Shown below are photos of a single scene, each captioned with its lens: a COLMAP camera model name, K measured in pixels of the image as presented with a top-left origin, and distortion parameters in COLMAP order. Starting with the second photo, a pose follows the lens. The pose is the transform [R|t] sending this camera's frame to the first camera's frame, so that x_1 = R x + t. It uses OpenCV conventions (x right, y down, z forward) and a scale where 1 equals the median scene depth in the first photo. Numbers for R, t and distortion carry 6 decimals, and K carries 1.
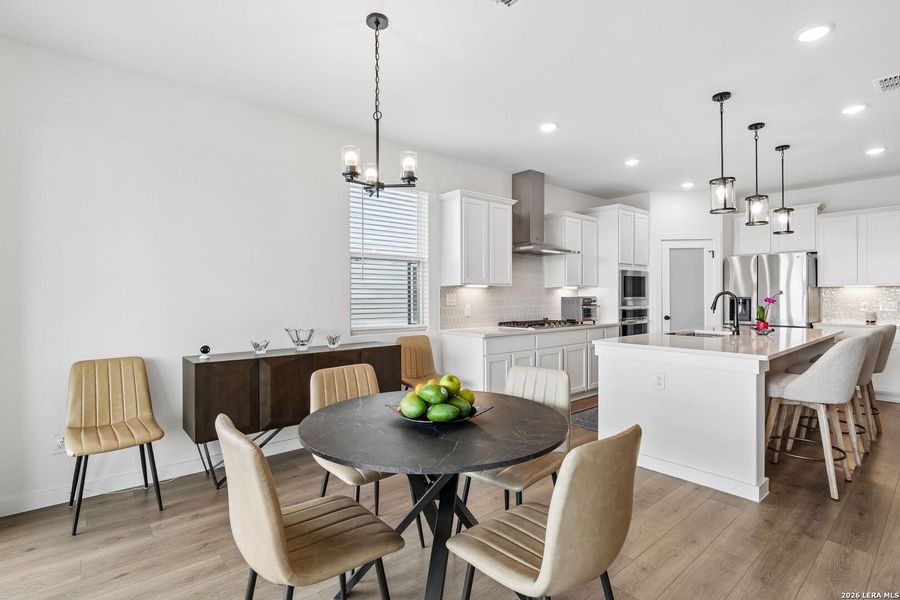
lens RADIAL K [[433.4, 0, 450.2], [0, 433.4, 300.4], [0, 0, 1]] dist [0.001685, -0.004843]
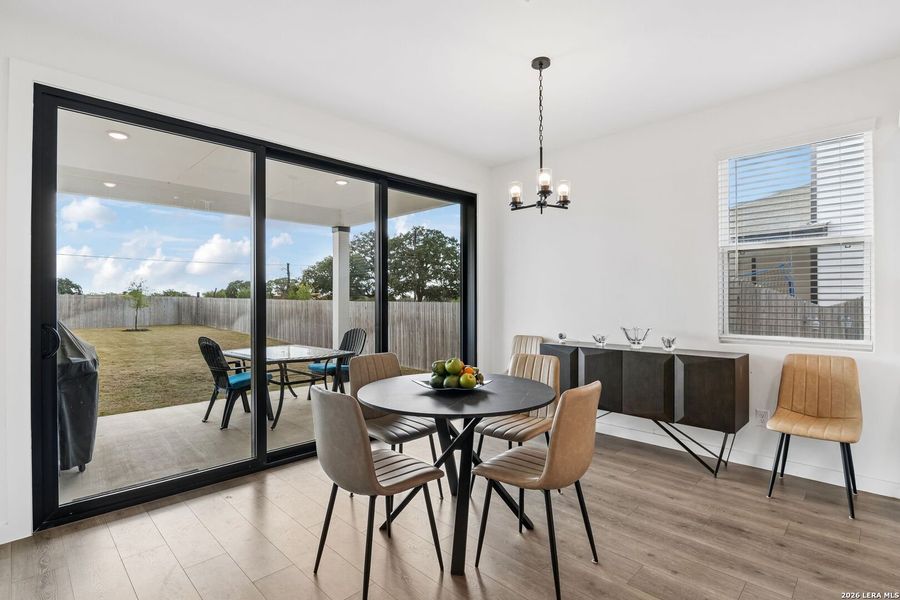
lens RADIAL K [[426.3, 0, 449.8], [0, 426.3, 298.5], [0, 0, 1]] dist [-0.019015, -0.001097]
pose [[0.075878, -0.000642, -0.997117, 0.410607], [-0.006019, 0.999981, -0.001102, -0.002096], [0.997099, 0.006086, 0.075873, 0.286960]]
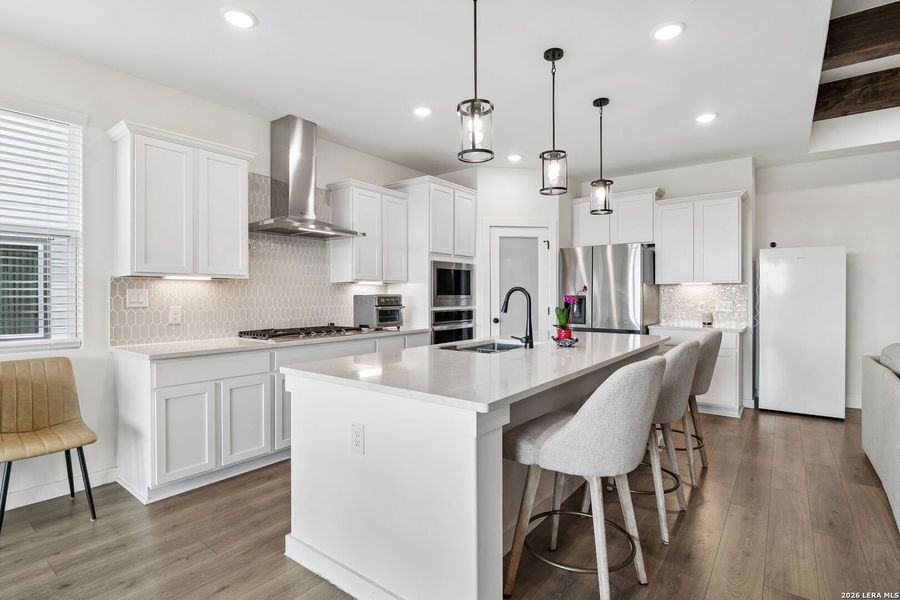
lens RADIAL K [[433.4, 0, 451.1], [0, 433.4, 299.8], [0, 0, 1]] dist [0.001685, -0.004843]
pose [[0.979488, 0.000298, 0.201504, 0.280174], [-0.000735, 0.999998, 0.002091, -0.001003], [-0.201503, -0.002196, 0.979485, 0.235598]]
